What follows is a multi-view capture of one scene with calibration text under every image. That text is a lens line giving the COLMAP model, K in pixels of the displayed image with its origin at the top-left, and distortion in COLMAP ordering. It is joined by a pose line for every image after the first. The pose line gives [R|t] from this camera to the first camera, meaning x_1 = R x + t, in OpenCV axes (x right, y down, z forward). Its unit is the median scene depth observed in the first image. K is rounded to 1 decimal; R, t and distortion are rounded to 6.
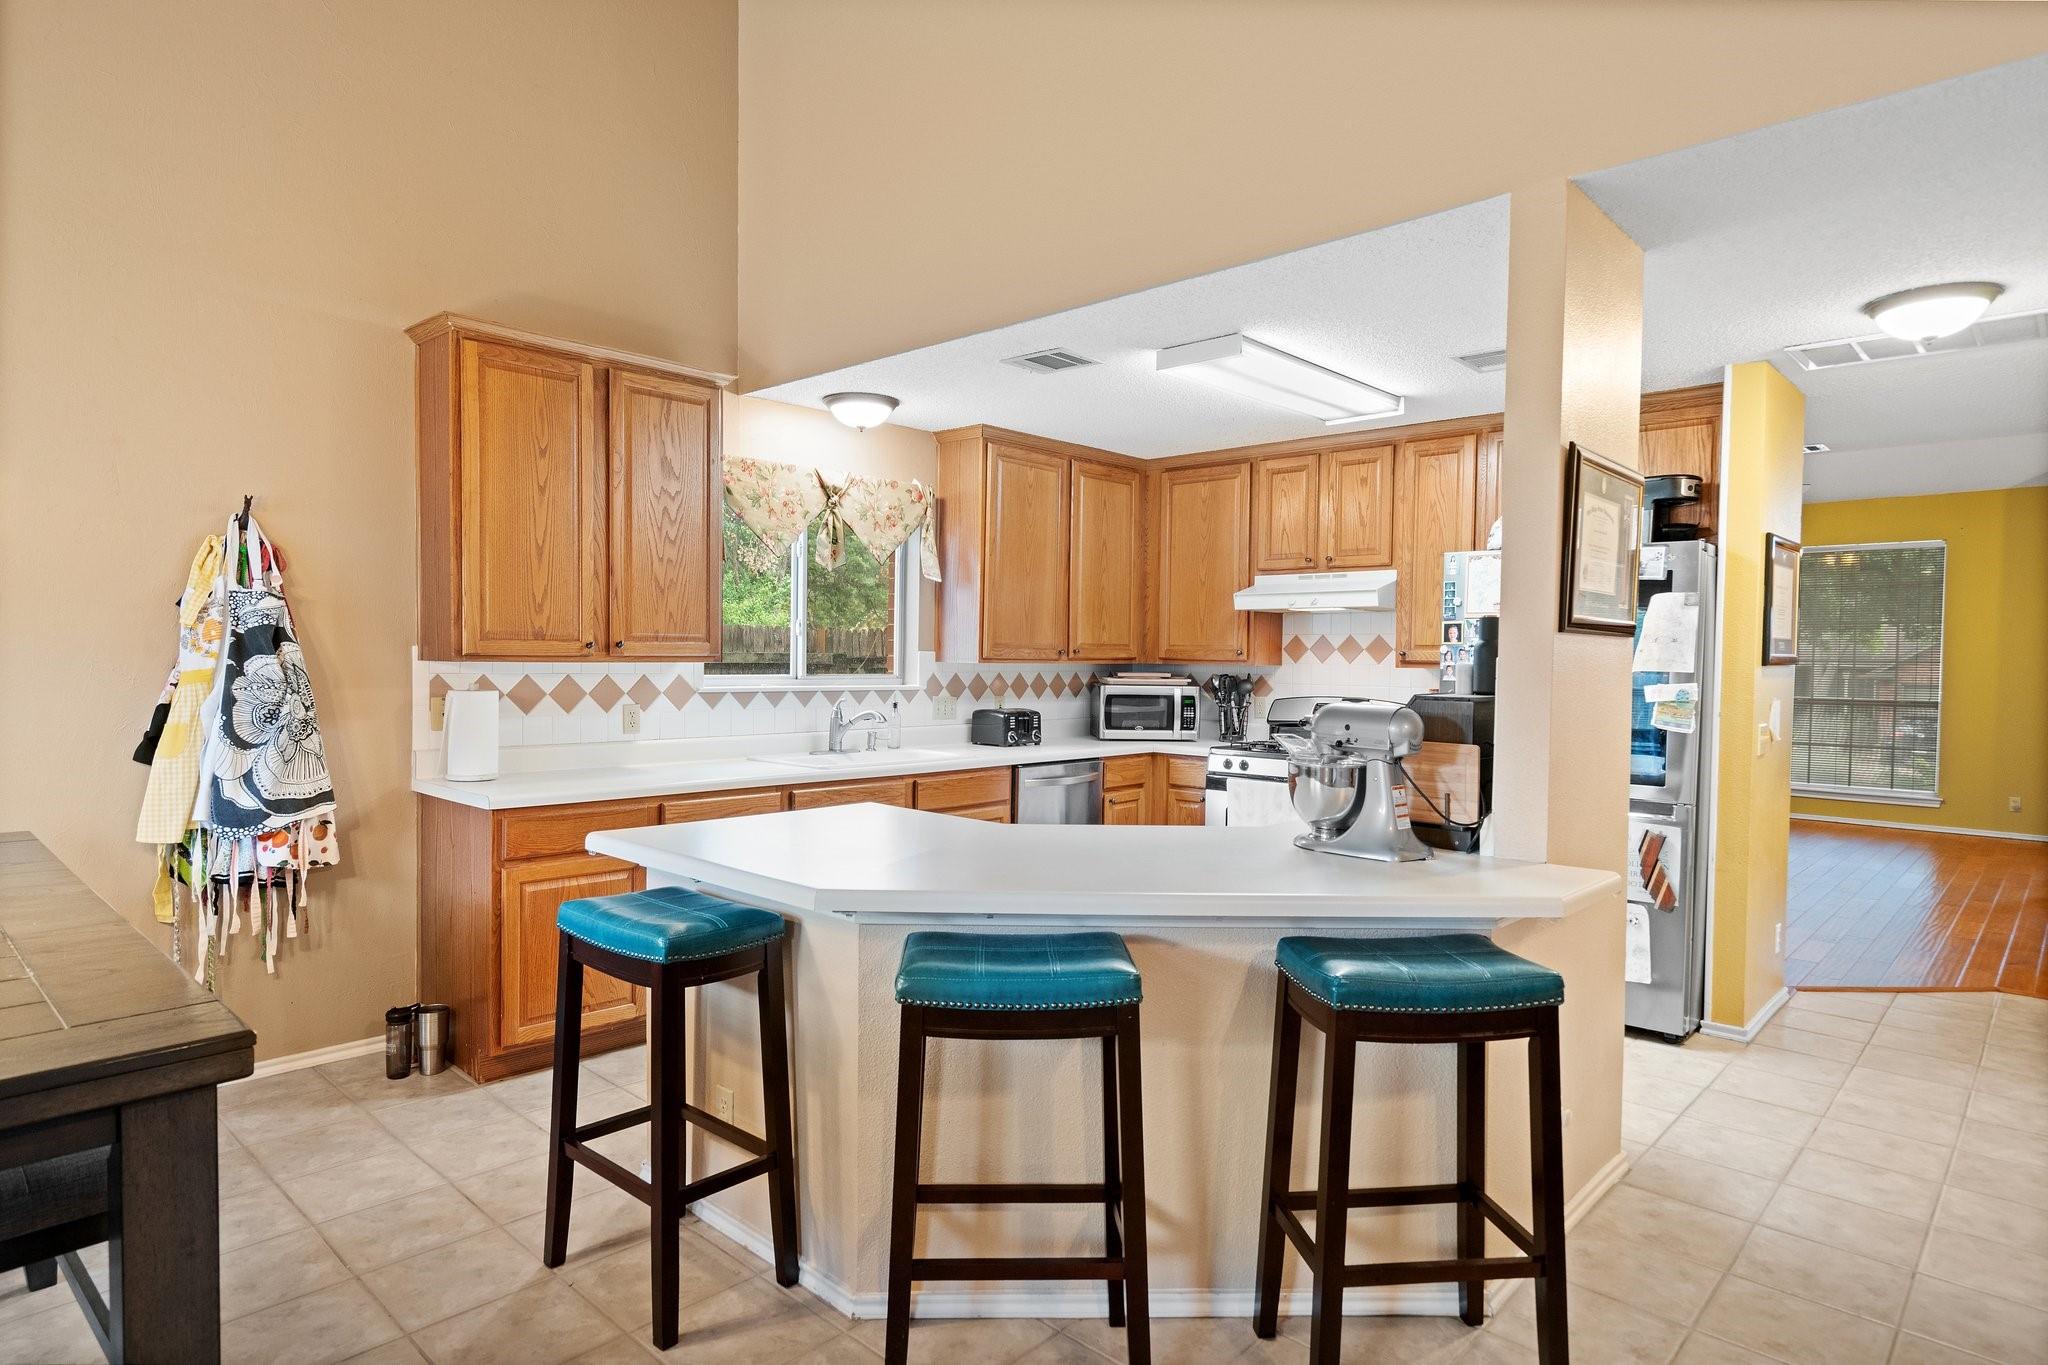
lens RADIAL K [[1147.7, 0, 1023.1], [0, 1147.7, 691.8], [0, 0, 1]] dist [0.000918, 0.002391]
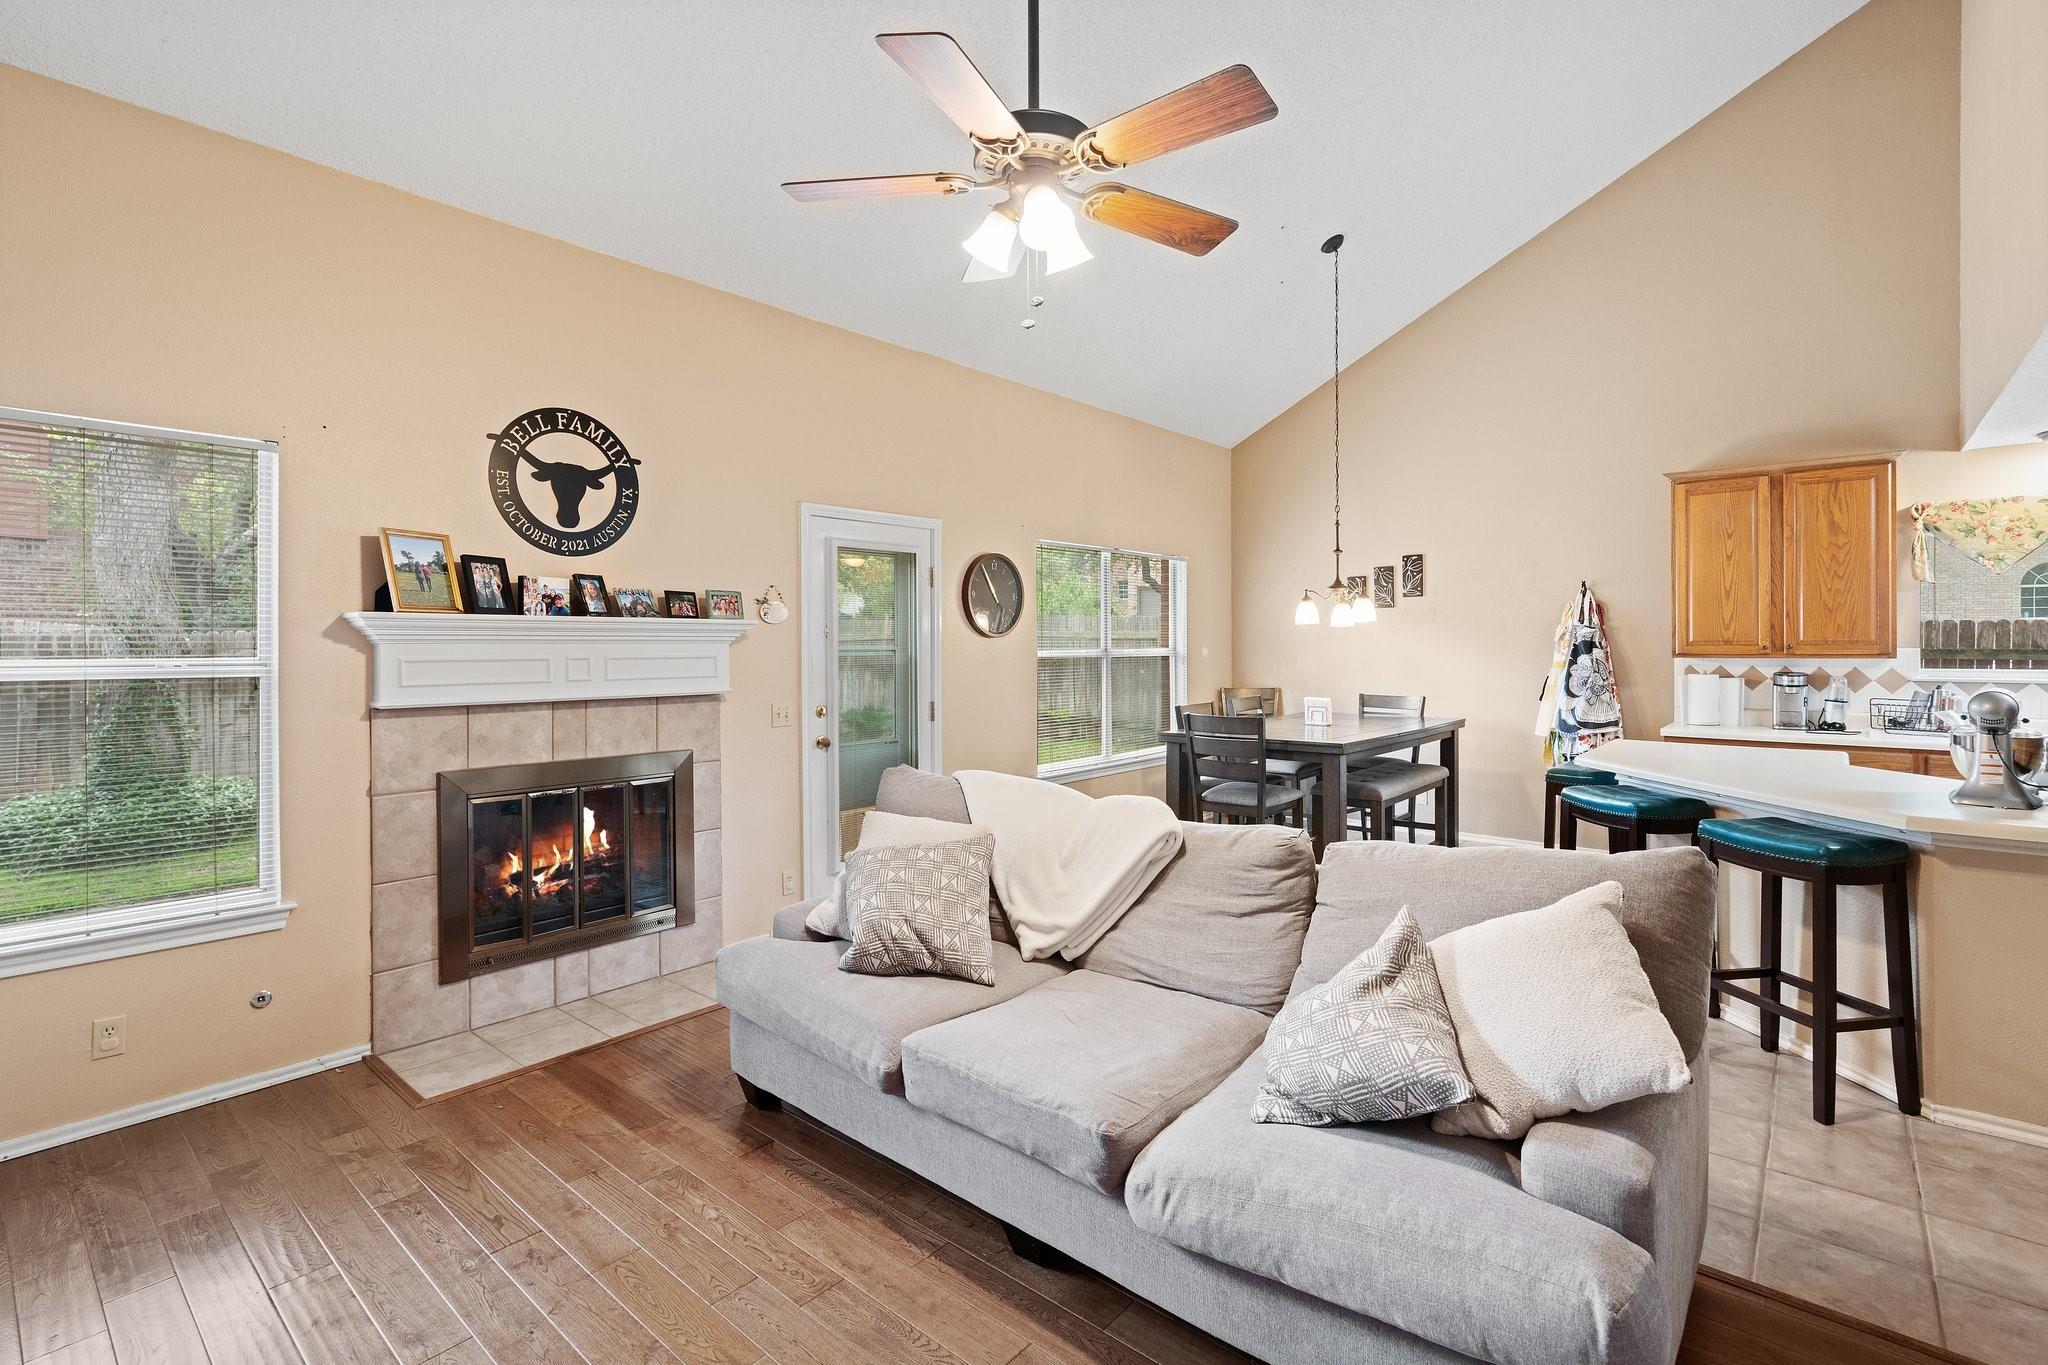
lens RADIAL K [[938.3, 0, 1025.6], [0, 938.3, 637.5], [0, 0, 1]] dist [-0.013375, 0.006777]
pose [[0.043255, -0.021794, -0.998826, 0.890335], [-0.029534, 0.999297, -0.023083, 0.006425], [0.998627, 0.030497, 0.042581, -0.102311]]
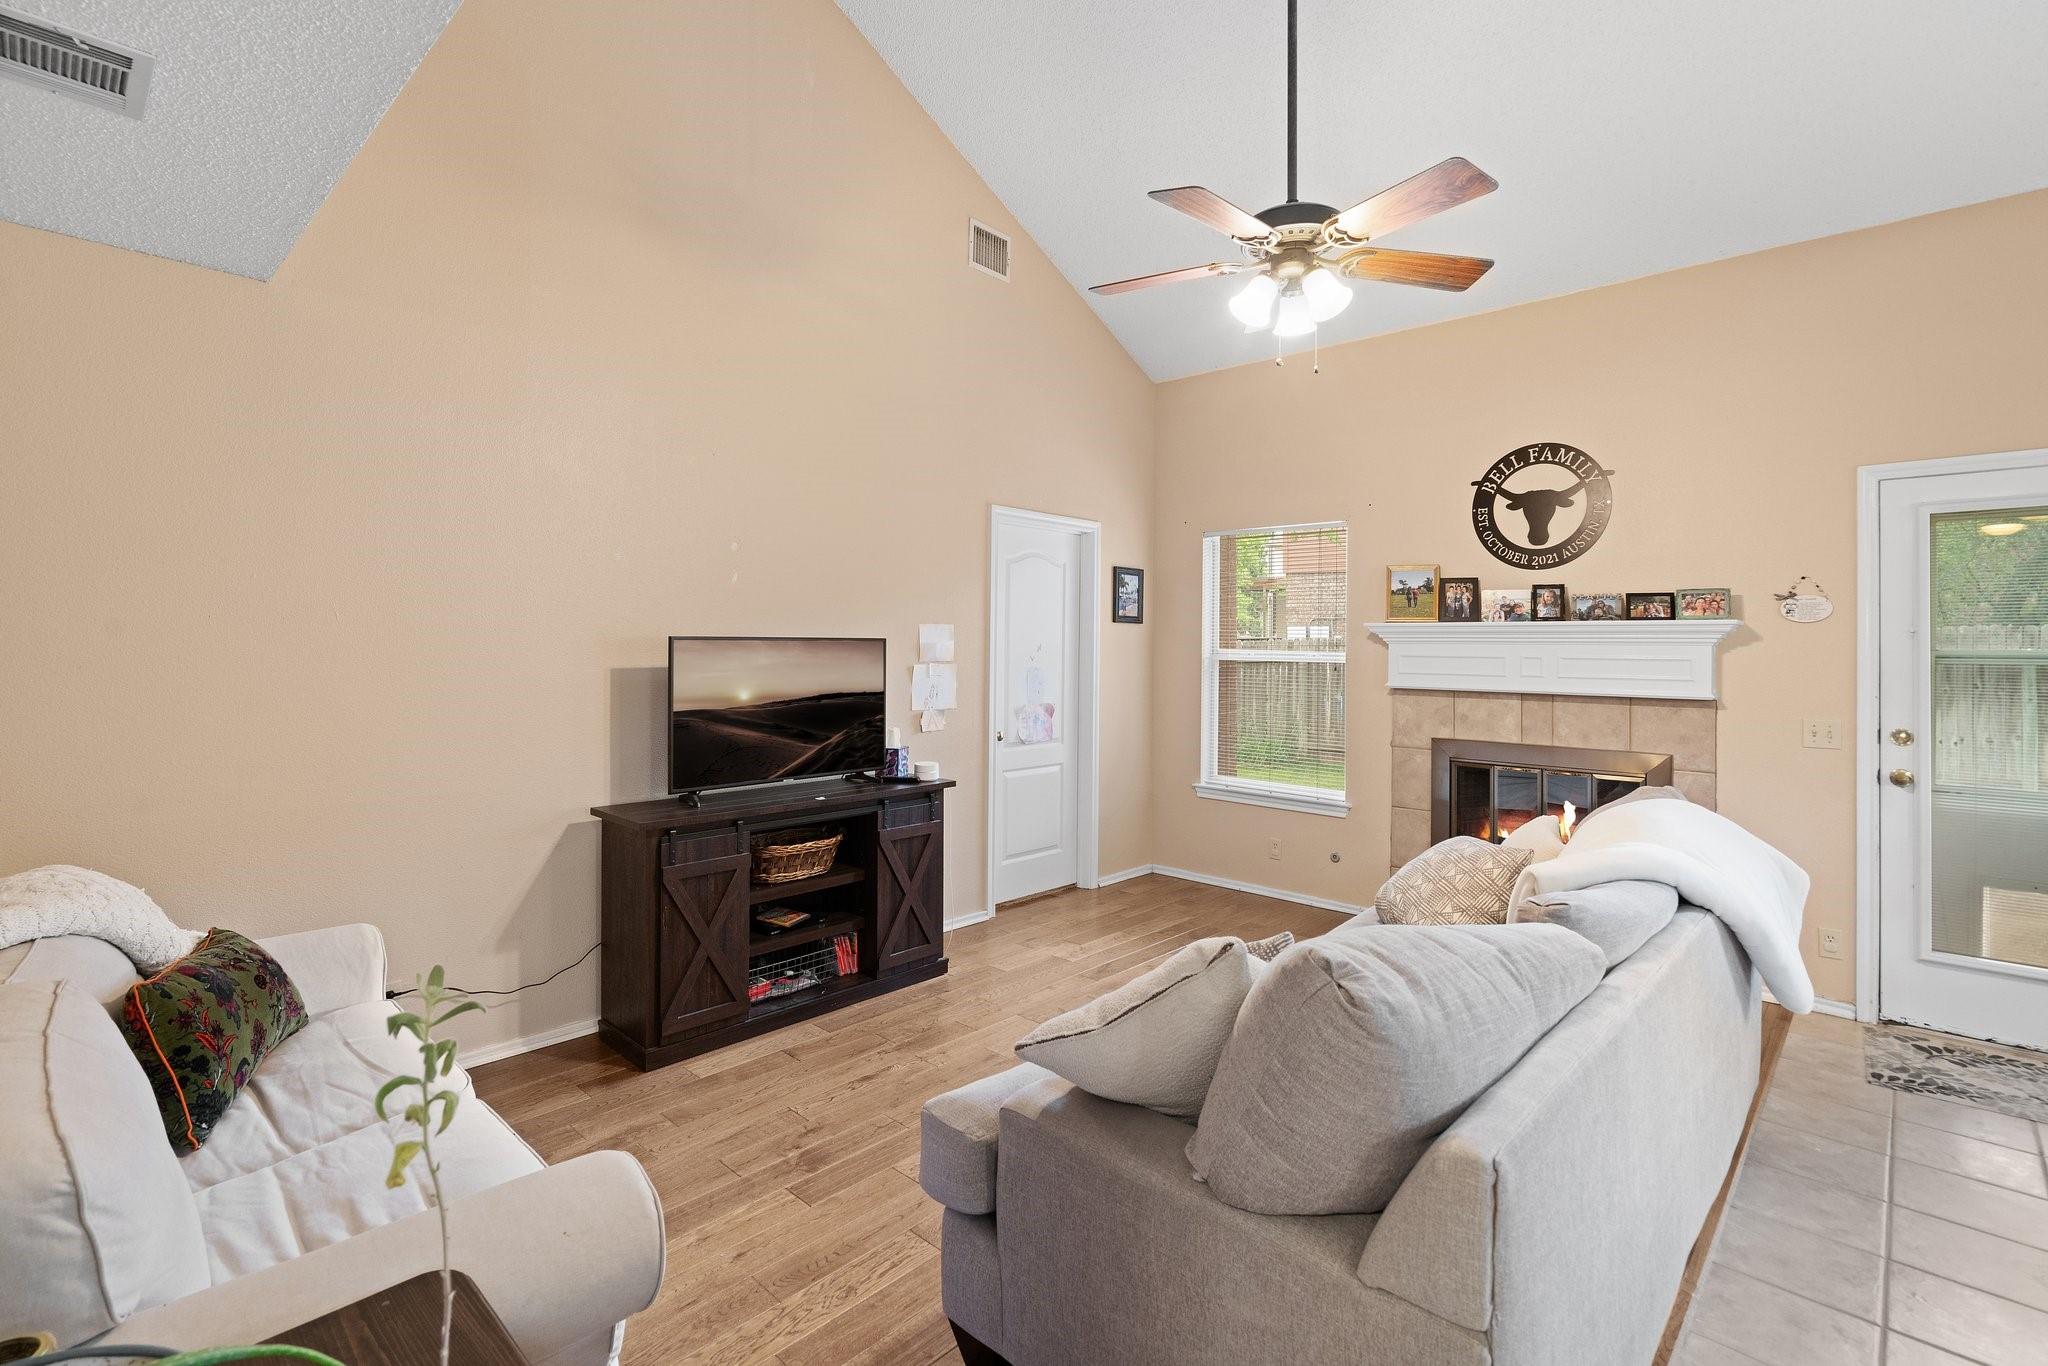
lens RADIAL K [[938.3, 0, 1025.6], [0, 938.3, 638.0], [0, 0, 1]] dist [-0.013375, 0.006777]
pose [[-0.999733, -0.023009, 0.001937, 0.533203], [-0.022953, 0.999414, 0.025400, -0.017277], [-0.002521, 0.025349, -0.999675, 0.565664]]
